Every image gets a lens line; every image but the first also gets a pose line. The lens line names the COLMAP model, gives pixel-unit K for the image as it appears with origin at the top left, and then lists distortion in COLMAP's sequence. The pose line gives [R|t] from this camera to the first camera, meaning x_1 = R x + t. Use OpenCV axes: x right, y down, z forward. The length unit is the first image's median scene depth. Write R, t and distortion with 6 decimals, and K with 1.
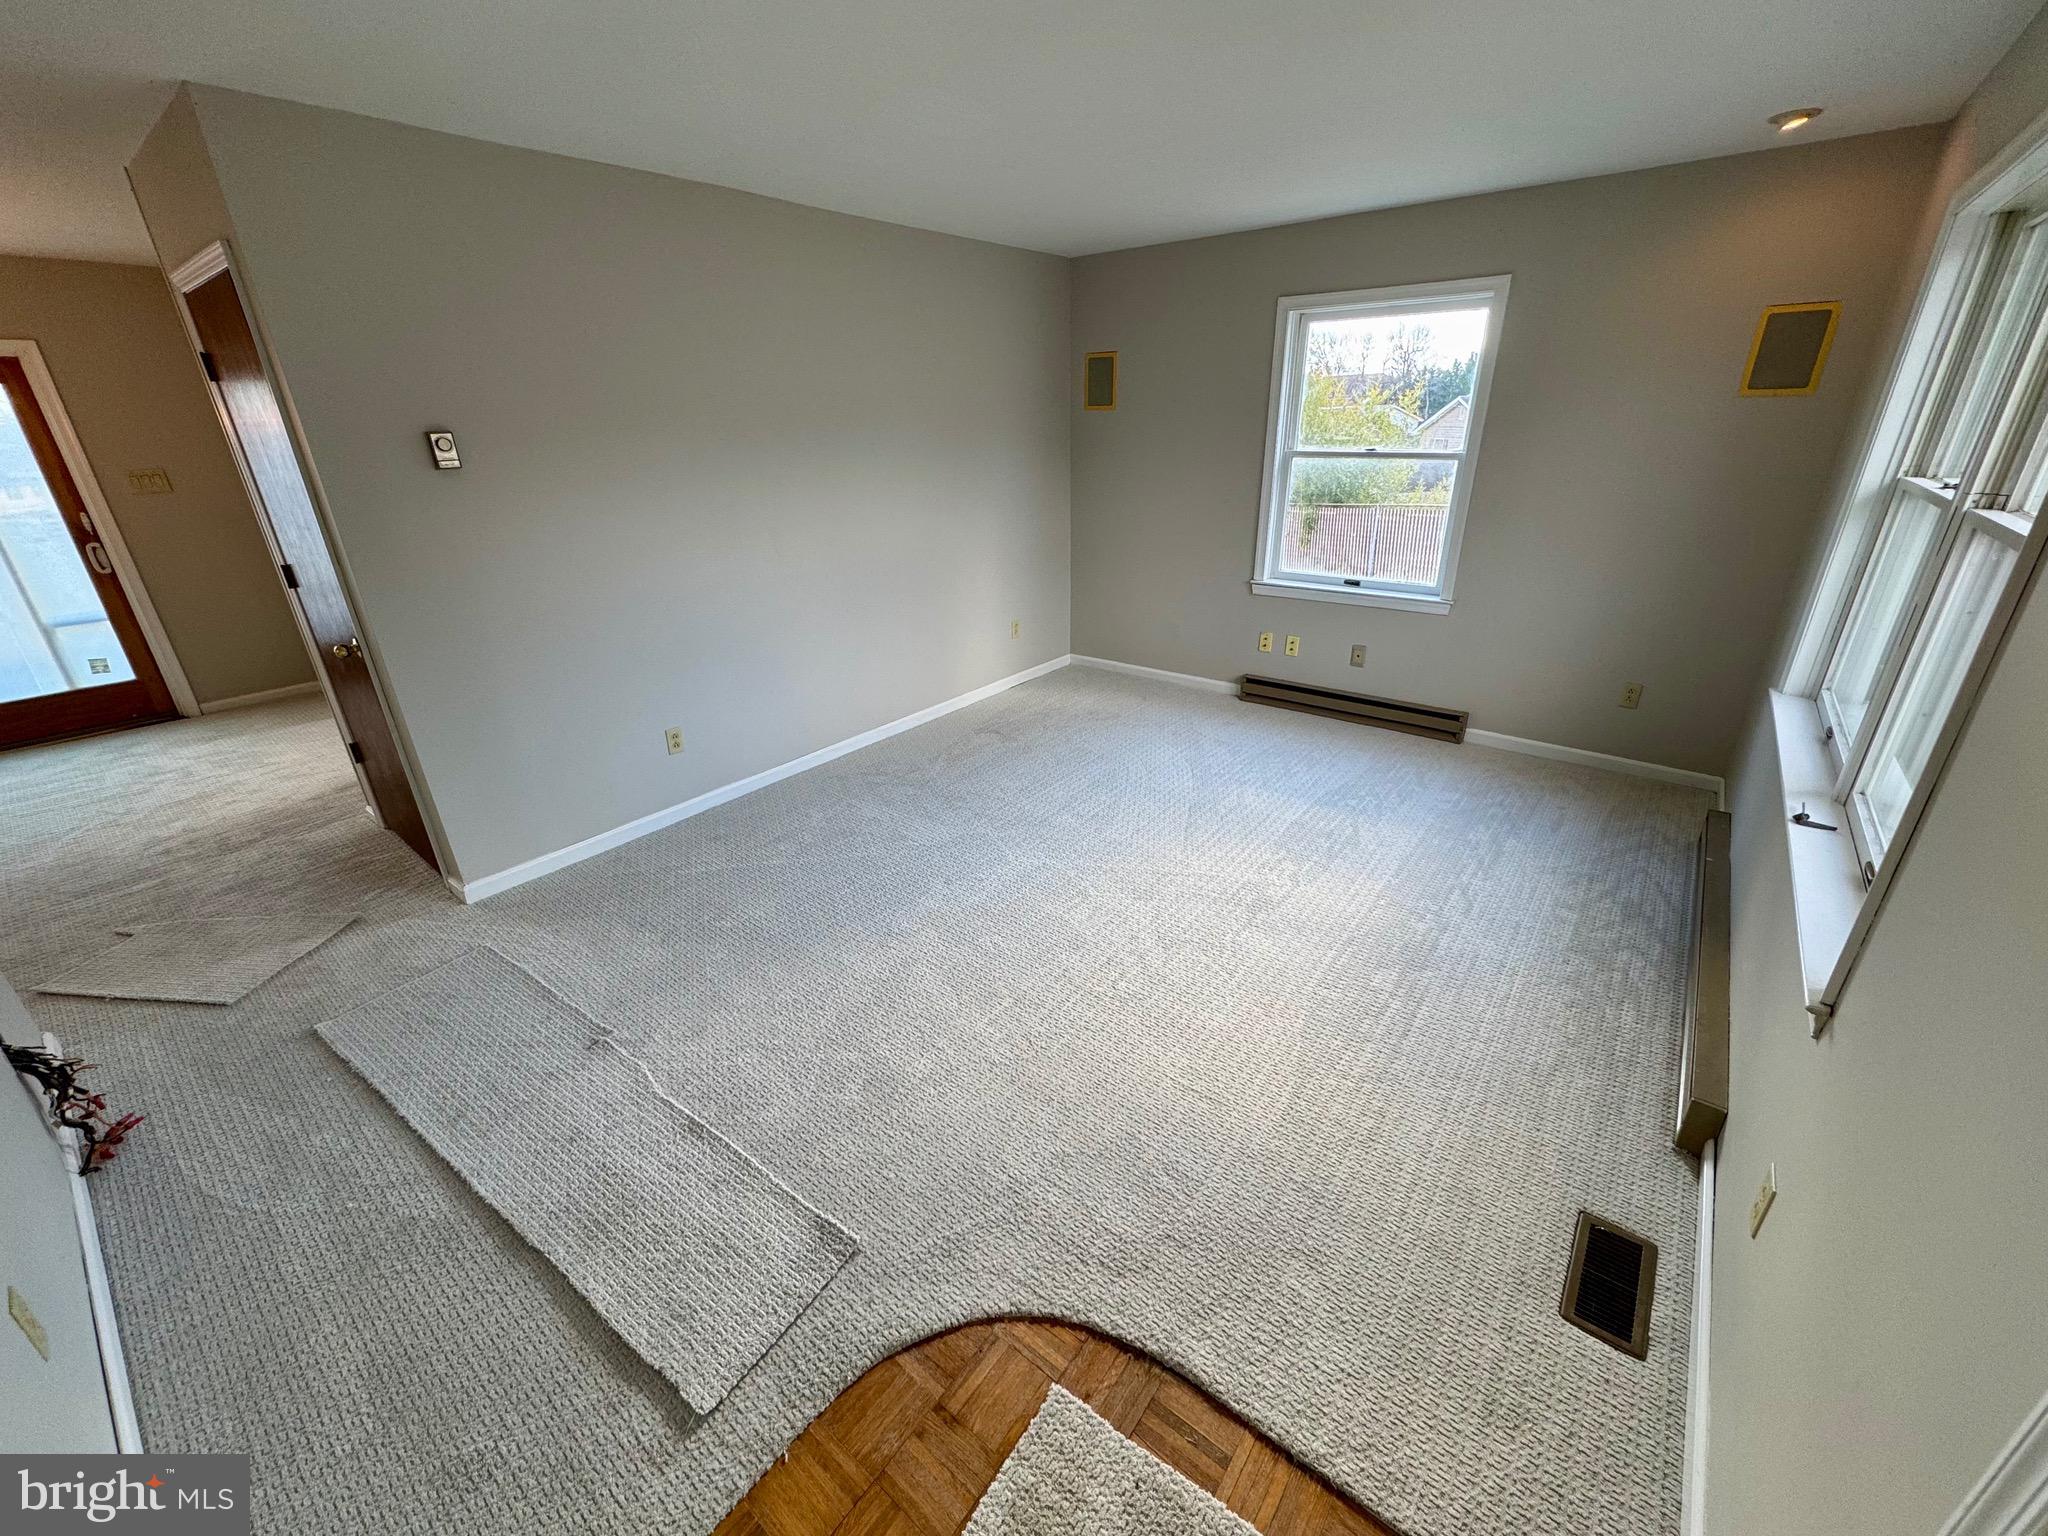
lens RADIAL K [[817.8, 0, 1030.7], [0, 817.8, 763.6], [0, 0, 1]] dist [0.000665, 0.000185]
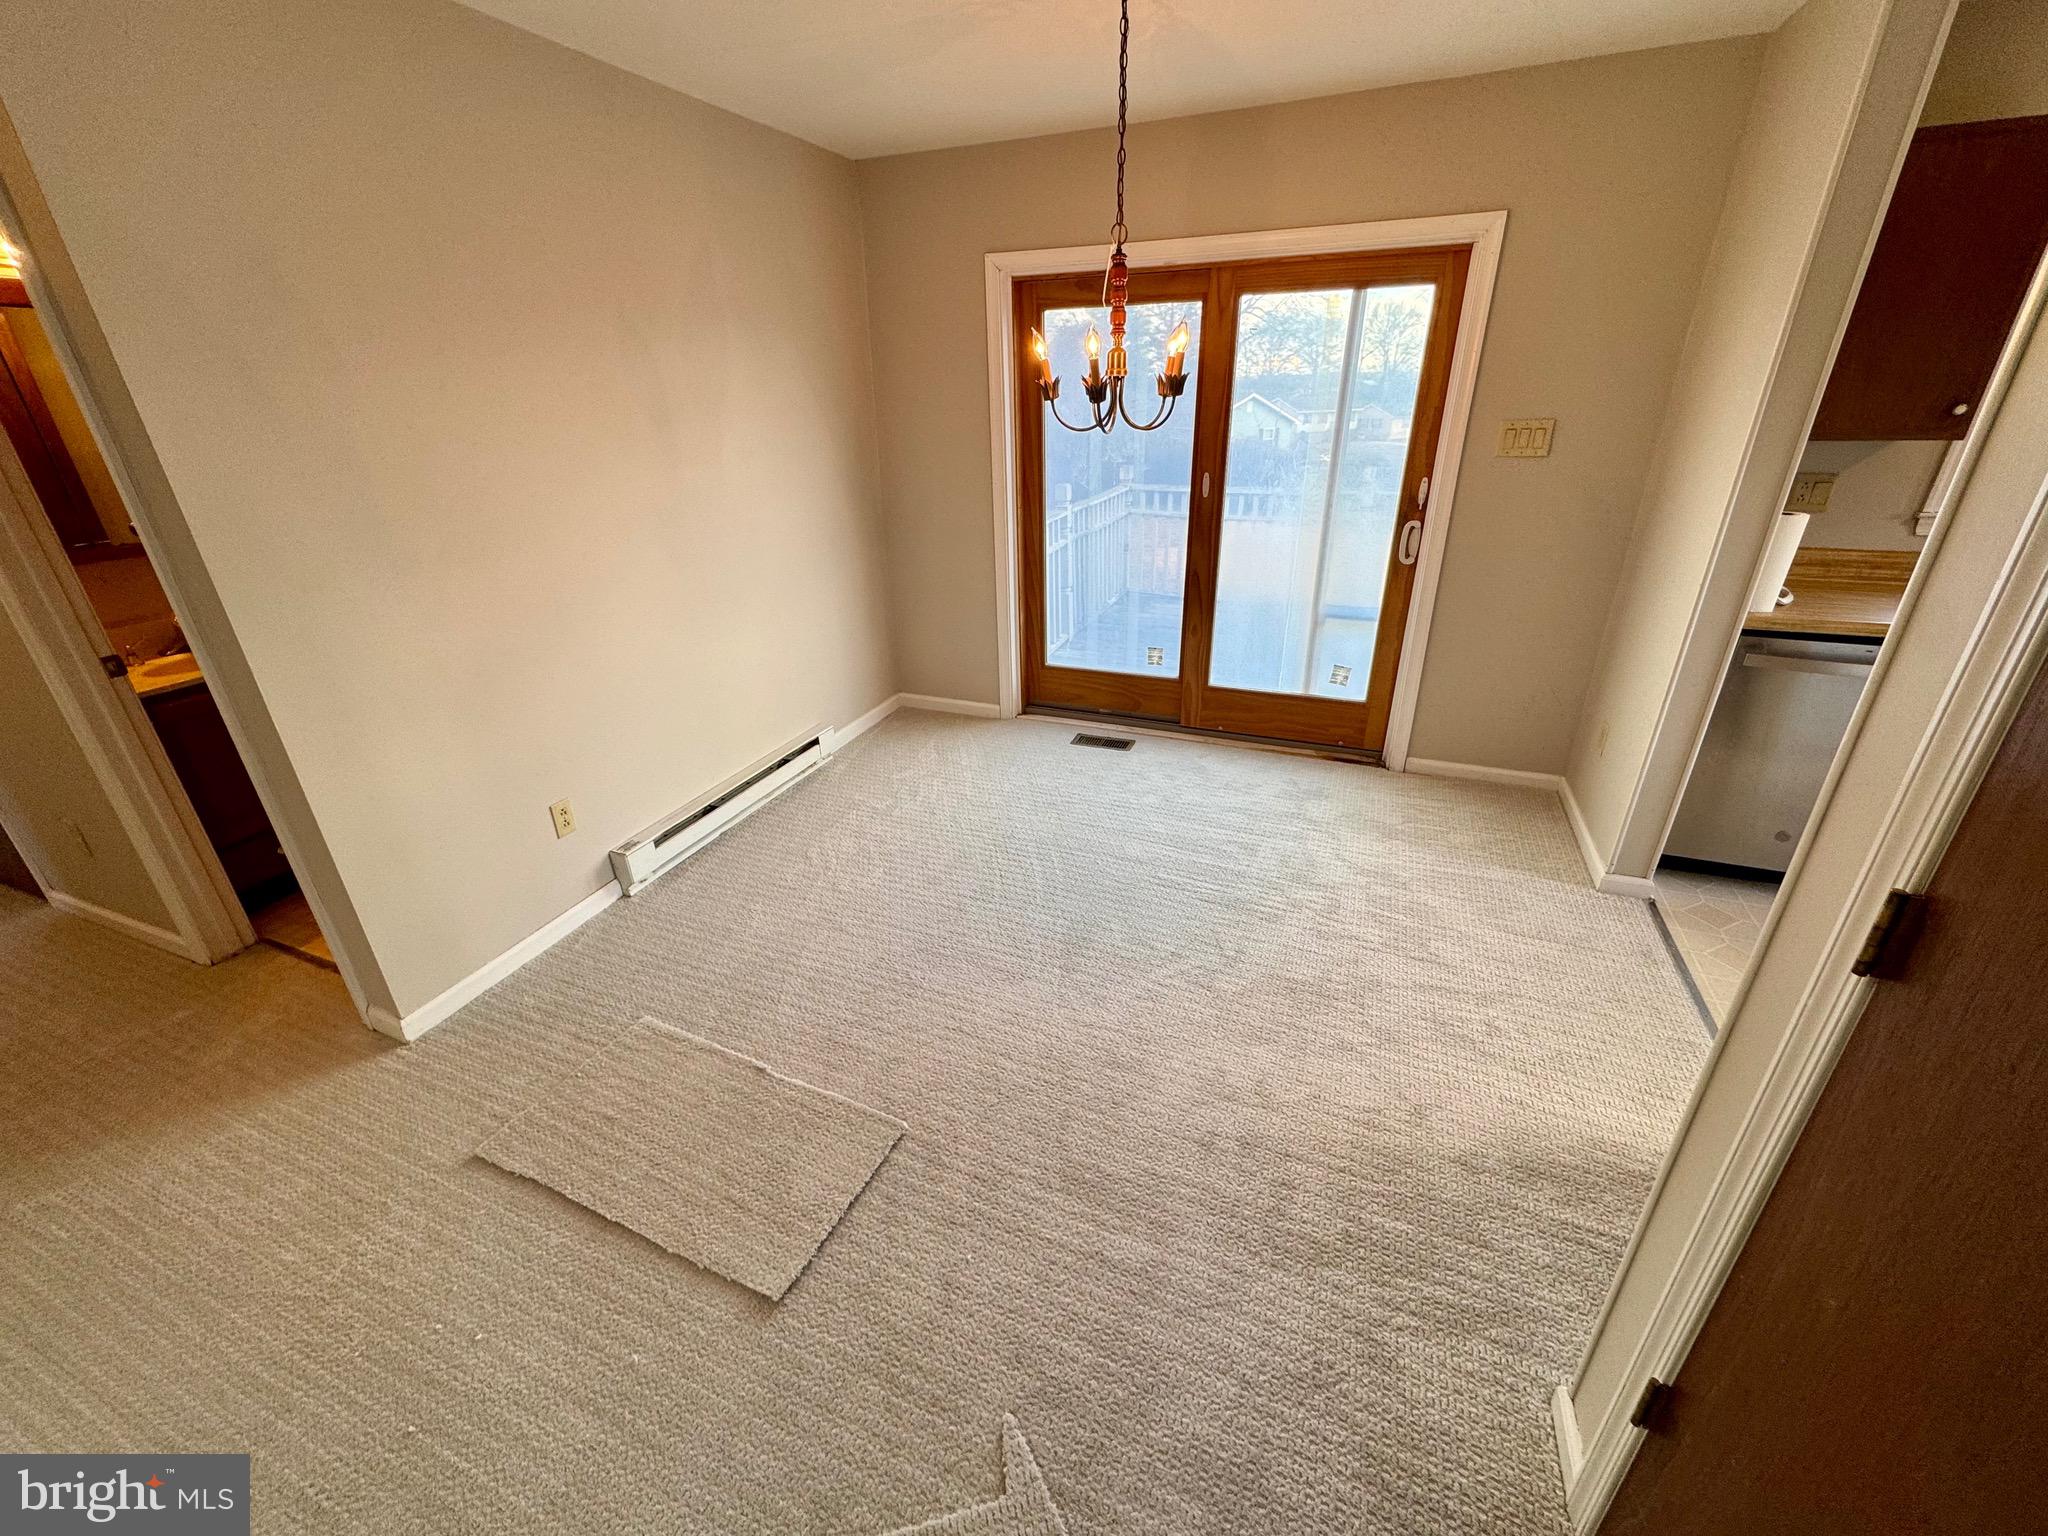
lens RADIAL K [[817.8, 0, 1030.7], [0, 817.8, 763.6], [0, 0, 1]] dist [0.000665, 0.000185]
pose [[0.294898, 0.413813, -0.861274, -0.643583], [-0.362827, 0.882345, 0.299706, -0.201805], [0.883963, 0.224111, 0.410345, 0.546524]]
